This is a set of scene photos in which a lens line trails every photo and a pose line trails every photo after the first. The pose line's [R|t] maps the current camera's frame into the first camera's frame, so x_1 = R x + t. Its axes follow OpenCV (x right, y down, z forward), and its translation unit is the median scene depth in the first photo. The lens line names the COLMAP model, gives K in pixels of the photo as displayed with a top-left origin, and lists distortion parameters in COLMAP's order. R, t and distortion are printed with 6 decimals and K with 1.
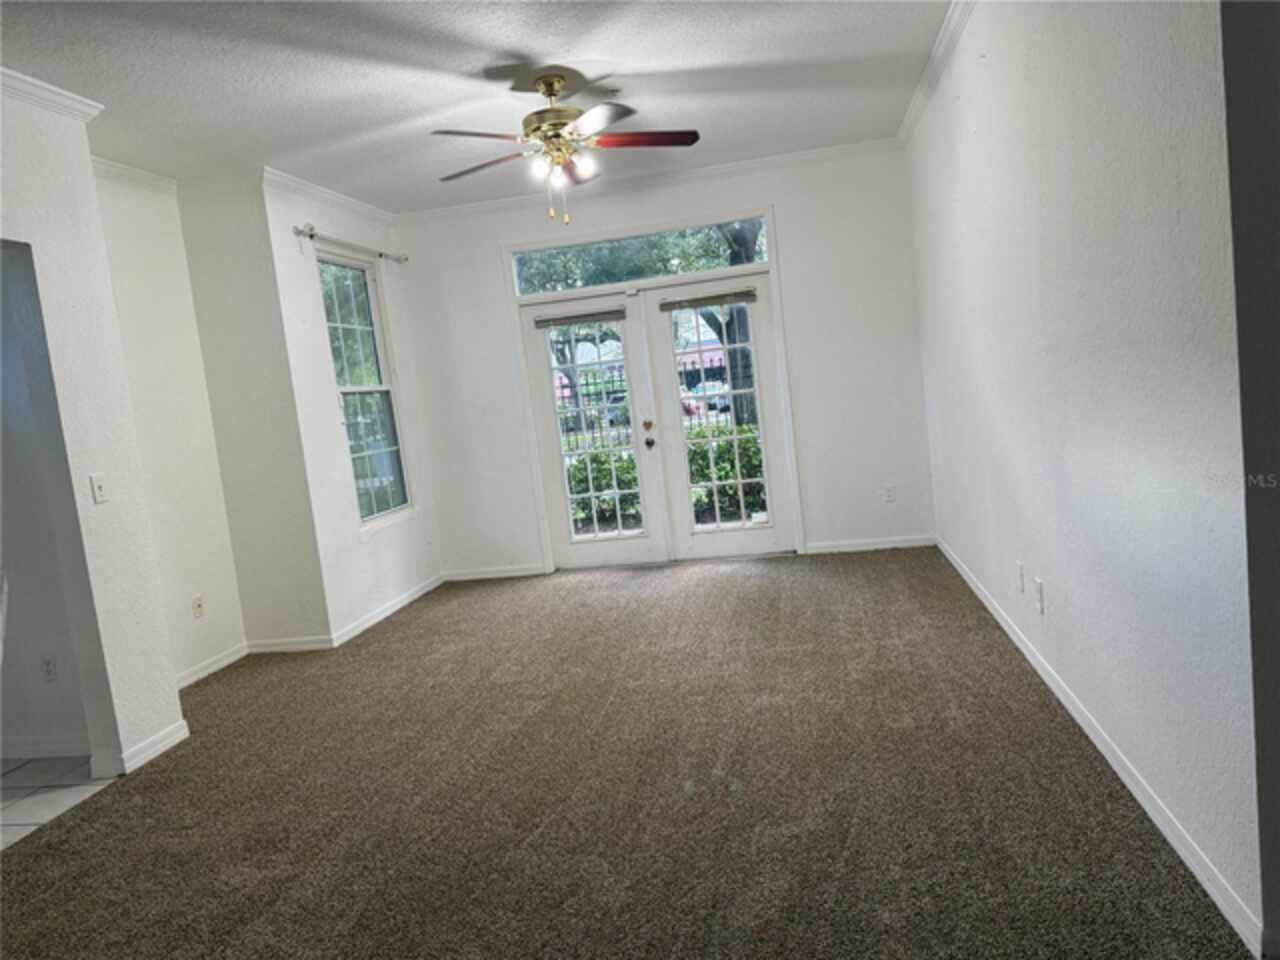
lens RADIAL K [[892.1, 0, 645.2], [0, 892.1, 479.5], [0, 0, 1]] dist [0.051064, -0.060267]
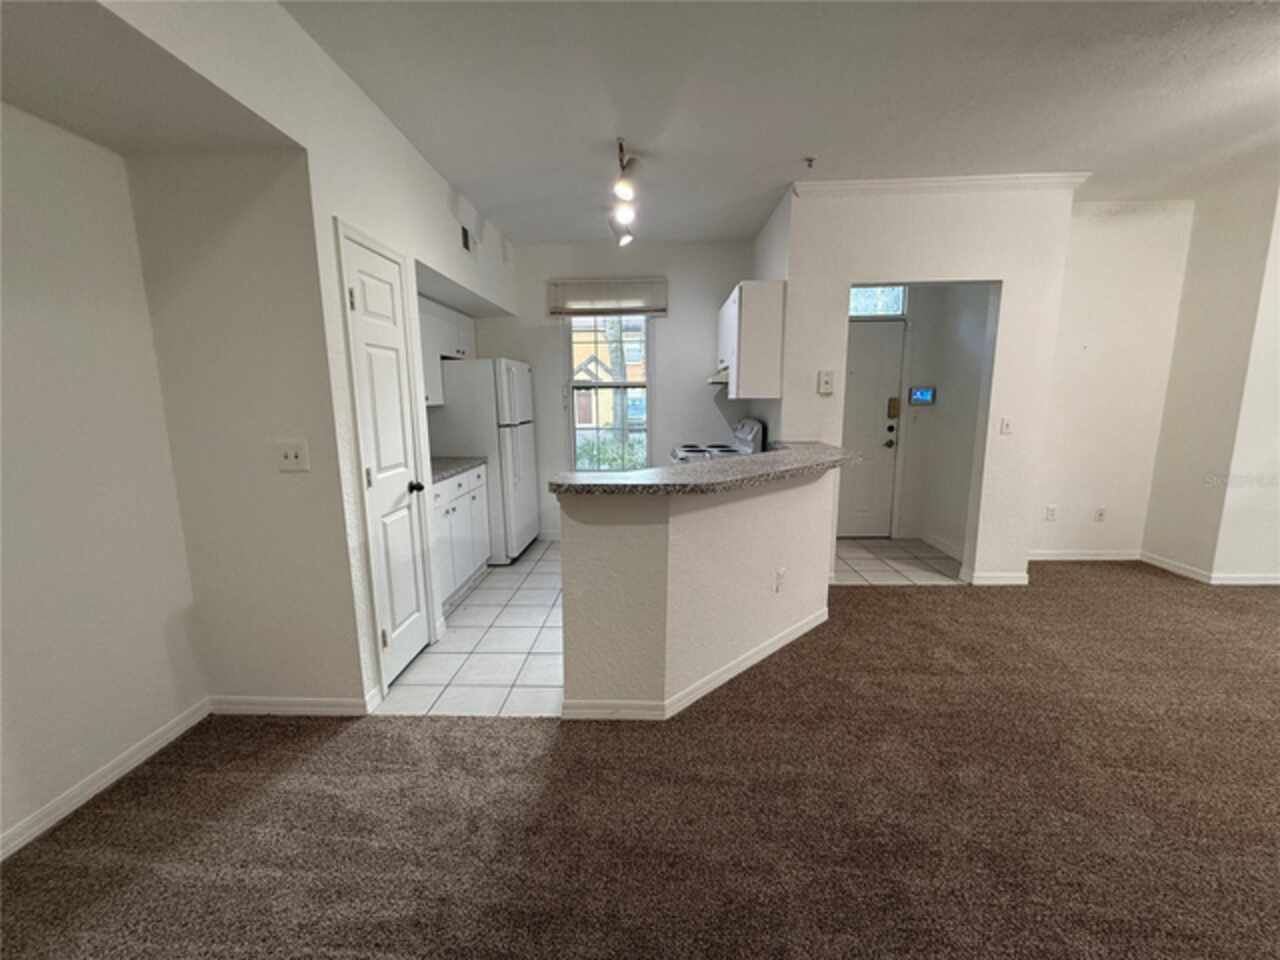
lens RADIAL K [[510.4, 0, 638.2], [0, 510.4, 478.2], [0, 0, 1]] dist [-0.000921, 0.000289]
pose [[0.134029, 0.263227, -0.955378, 0.219604], [-0.104510, 0.962455, 0.250515, -0.055139], [0.985451, 0.066270, 0.156506, 0.145548]]
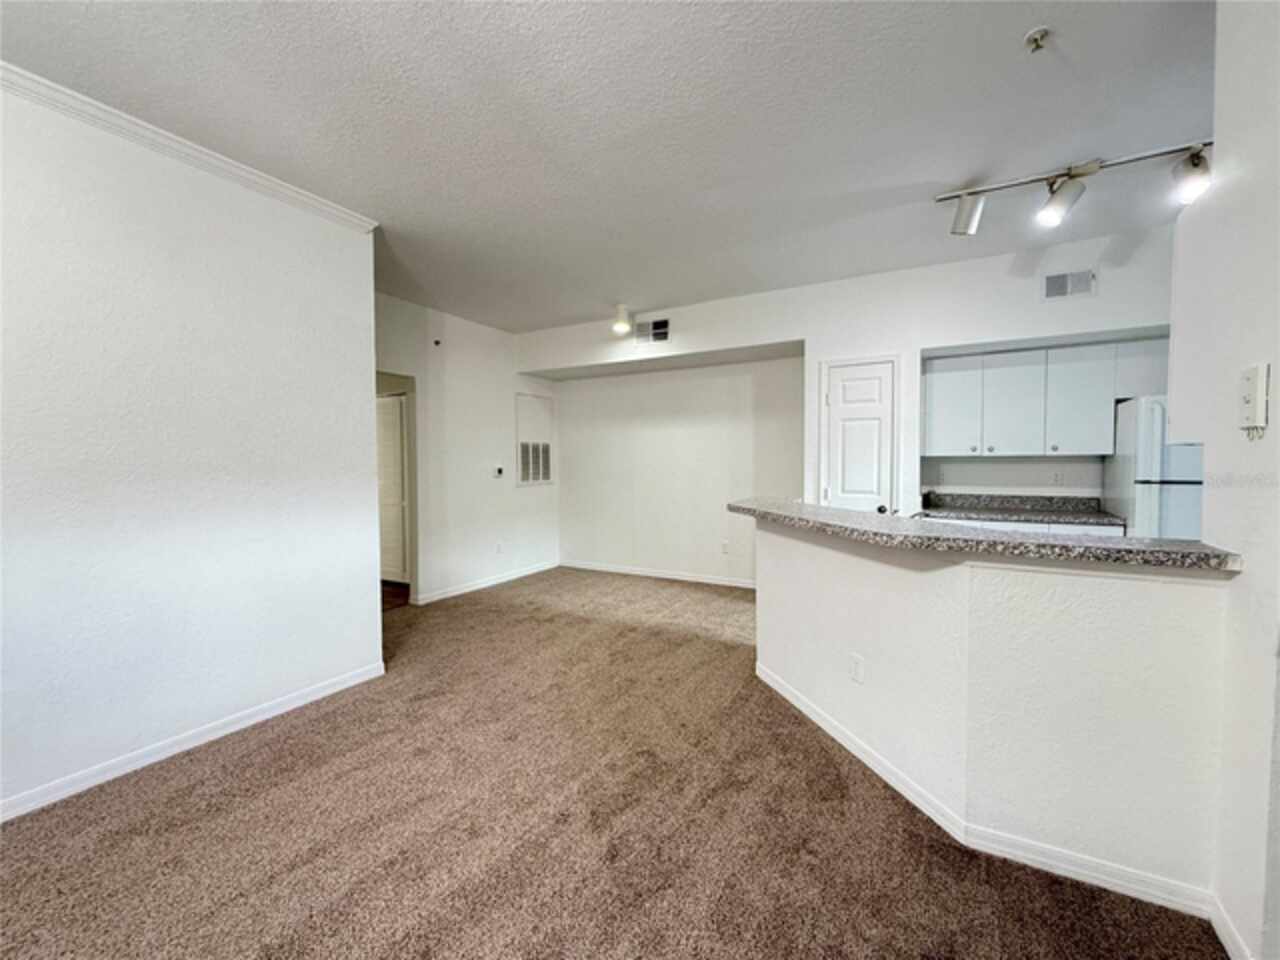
lens RADIAL K [[510.4, 0, 636.1], [0, 510.4, 478.2], [0, 0, 1]] dist [-0.000921, 0.000289]
pose [[-0.933616, 0.104695, 0.342636, -0.338196], [0.144836, 0.985012, 0.093672, -0.064935], [-0.327694, 0.137080, -0.934786, 0.993149]]
